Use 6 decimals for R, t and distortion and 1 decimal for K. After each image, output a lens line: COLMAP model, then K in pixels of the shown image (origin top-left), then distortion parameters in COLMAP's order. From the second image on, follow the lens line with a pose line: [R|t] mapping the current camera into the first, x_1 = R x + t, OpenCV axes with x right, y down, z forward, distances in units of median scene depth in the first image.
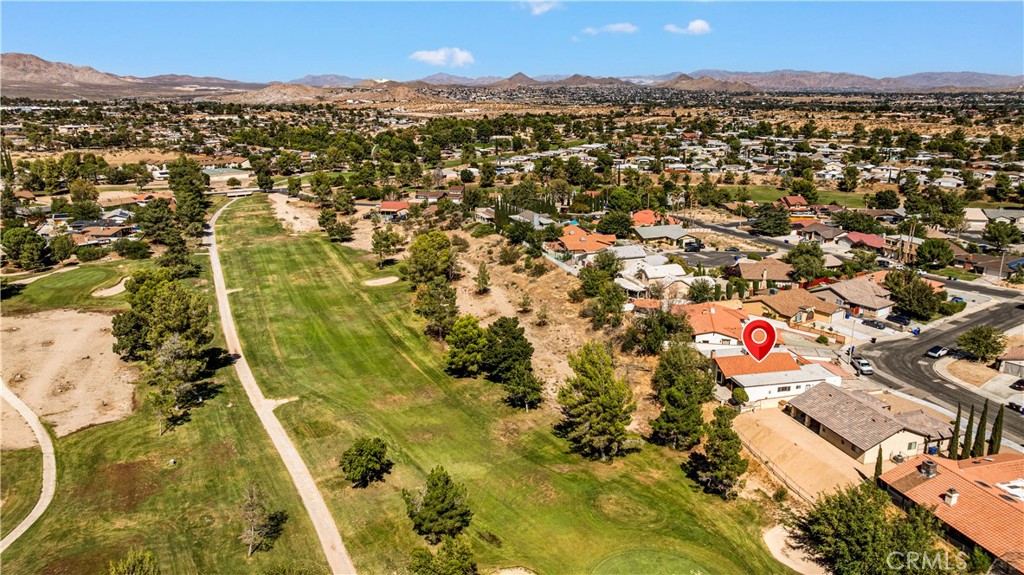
lens RADIAL K [[690.2, 0, 520.7], [0, 690.2, 285.2], [0, 0, 1]] dist [-0.032083, 0.020140]
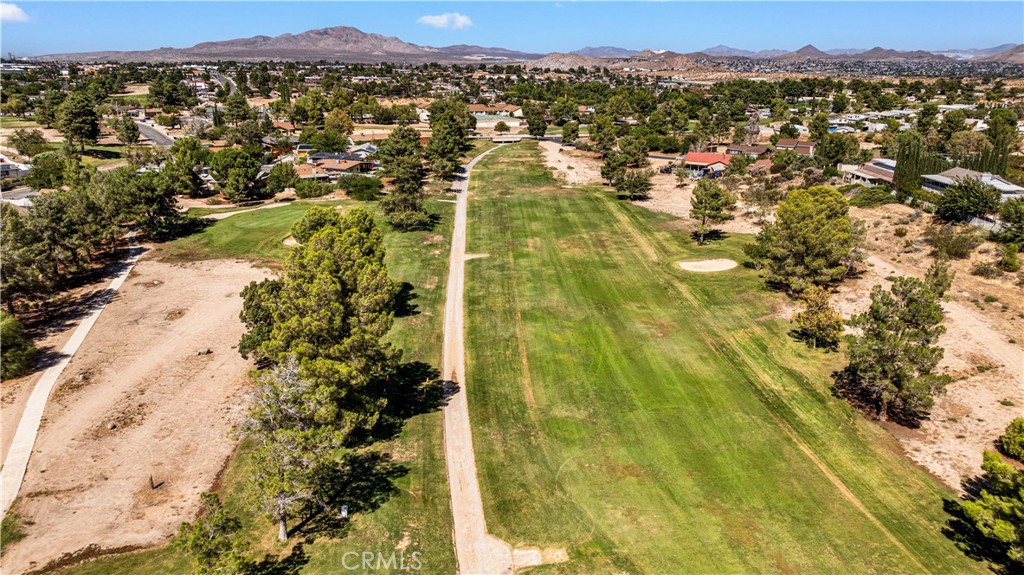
lens RADIAL K [[690.2, 0, 510.7], [0, 690.2, 287.5], [0, 0, 1]] dist [-0.032083, 0.020140]
pose [[0.924743, 0.116153, -0.362434, -0.123748], [-0.102447, 0.993111, 0.056881, -0.002674], [0.366544, -0.015470, 0.930272, 0.340055]]
